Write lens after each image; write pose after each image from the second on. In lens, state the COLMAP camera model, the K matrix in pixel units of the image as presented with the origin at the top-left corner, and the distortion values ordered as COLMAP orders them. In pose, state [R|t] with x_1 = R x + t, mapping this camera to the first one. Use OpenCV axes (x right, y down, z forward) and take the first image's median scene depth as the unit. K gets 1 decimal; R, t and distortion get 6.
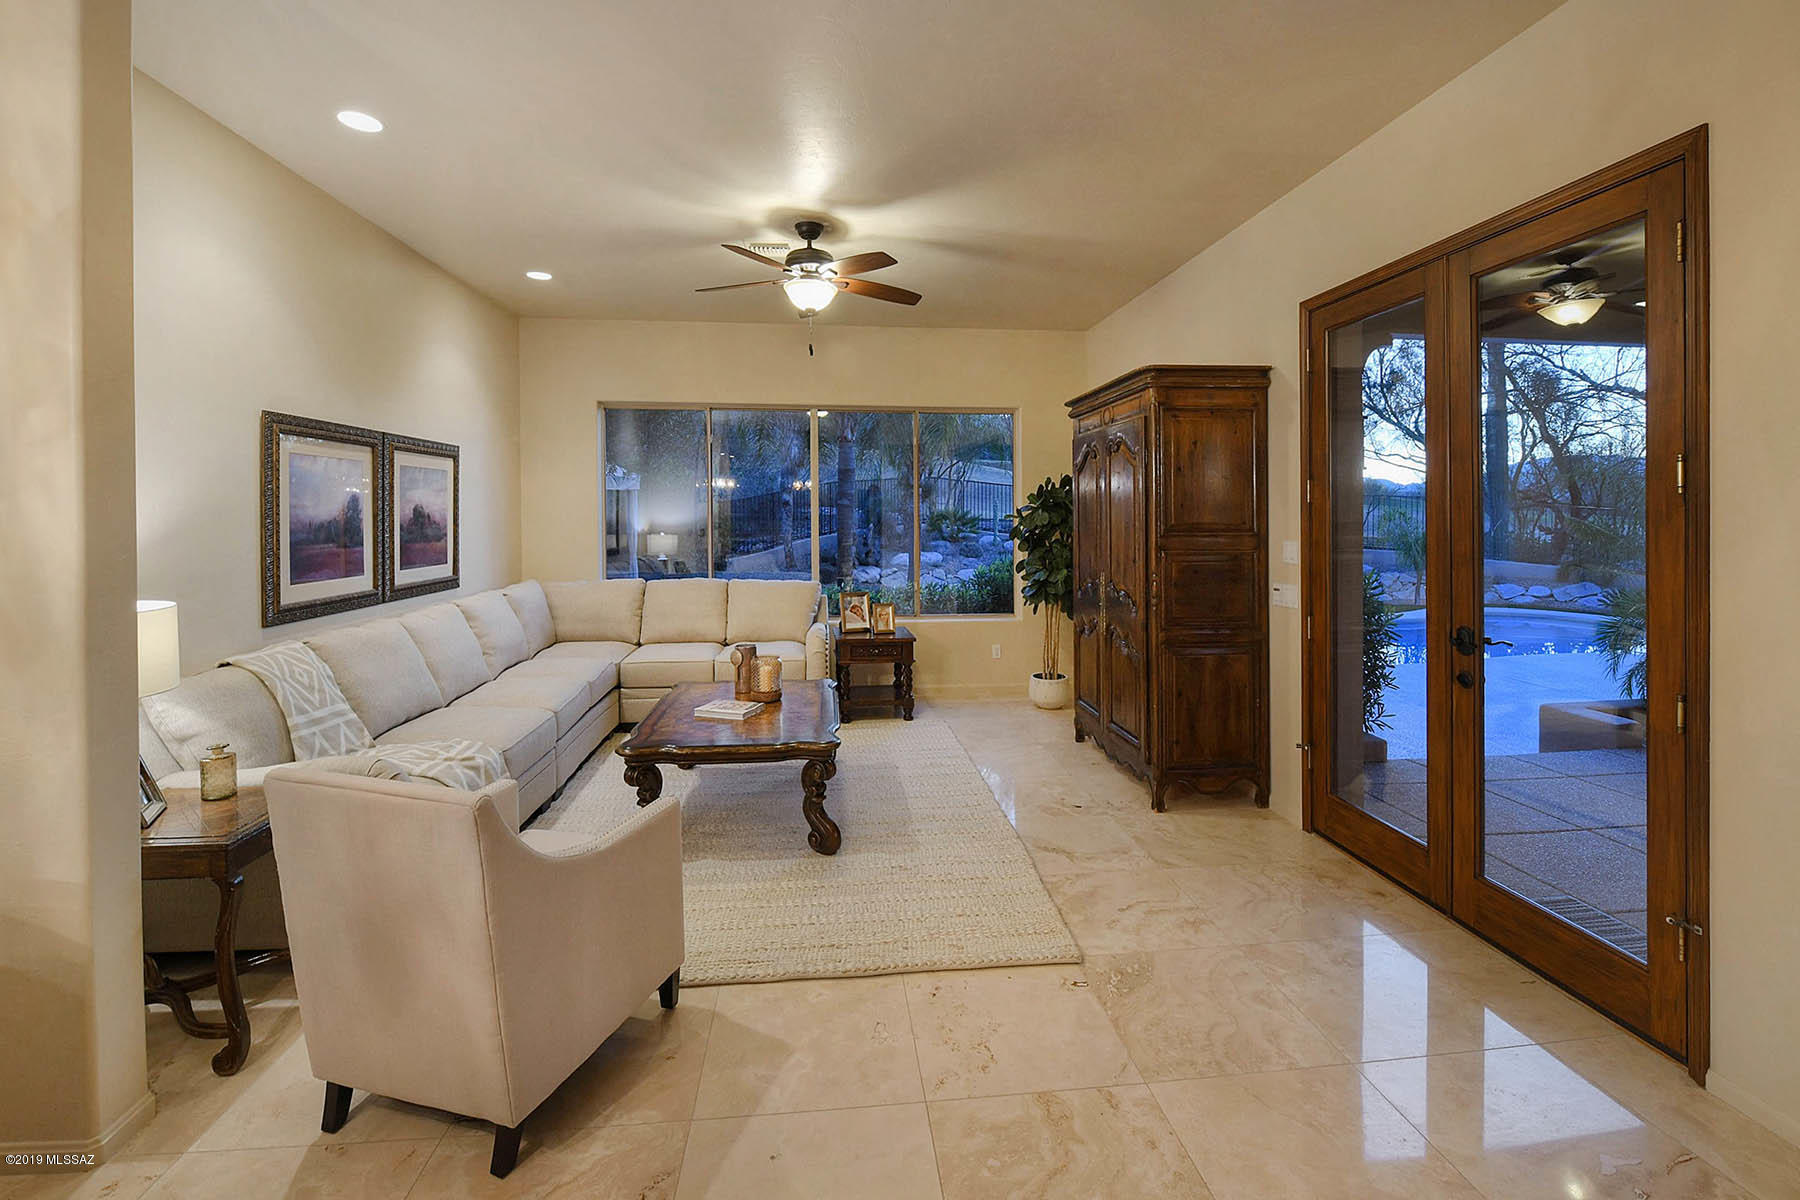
lens RADIAL K [[753.3, 0, 900.0], [0, 753.3, 600.0], [0, 0, 1]] dist [0.001918, -0.009847]
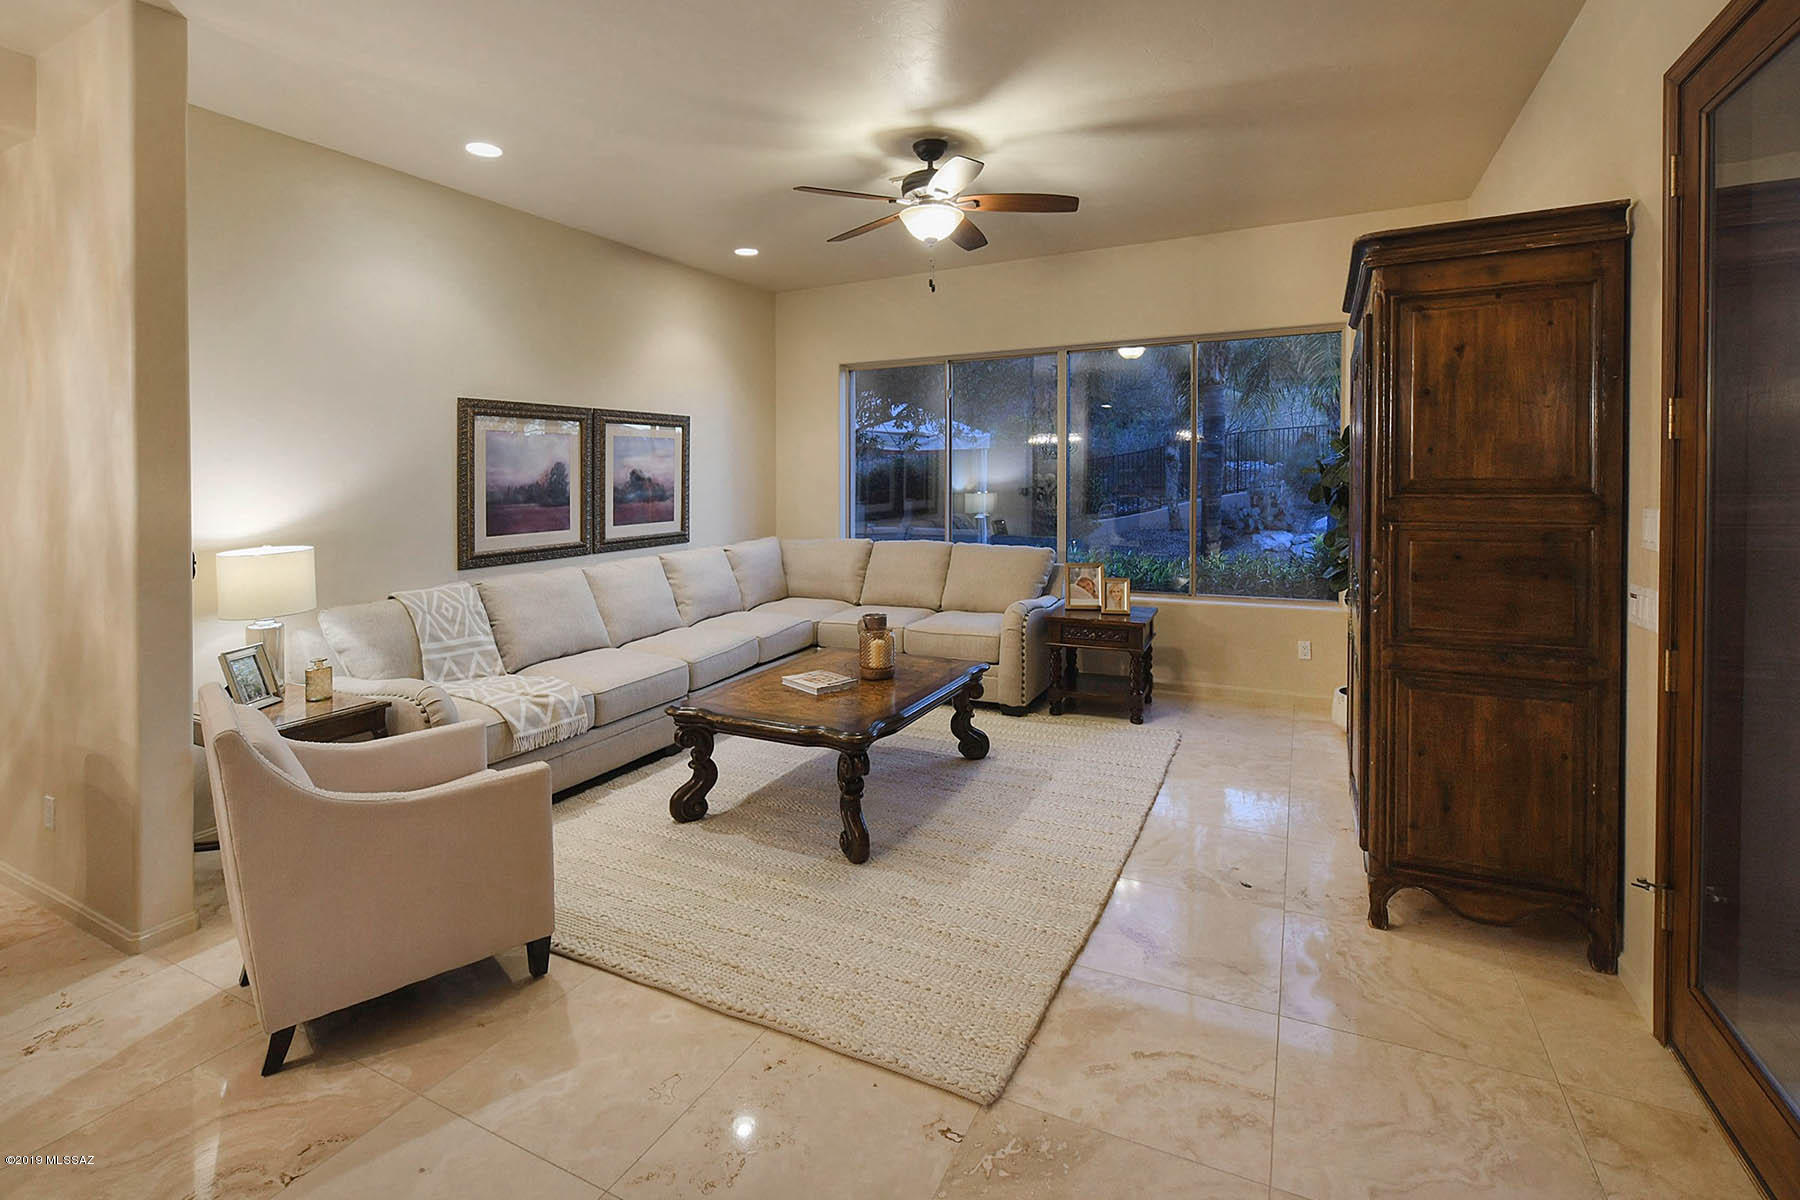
lens RADIAL K [[782.2, 0, 904.6], [0, 782.2, 558.2], [0, 0, 1]] dist [-0.001085, -0.004703]
pose [[0.840485, 0.044868, -0.539974, 0.381931], [-0.046287, 0.998868, 0.010953, -0.024644], [0.539854, 0.015788, 0.841610, 0.233684]]
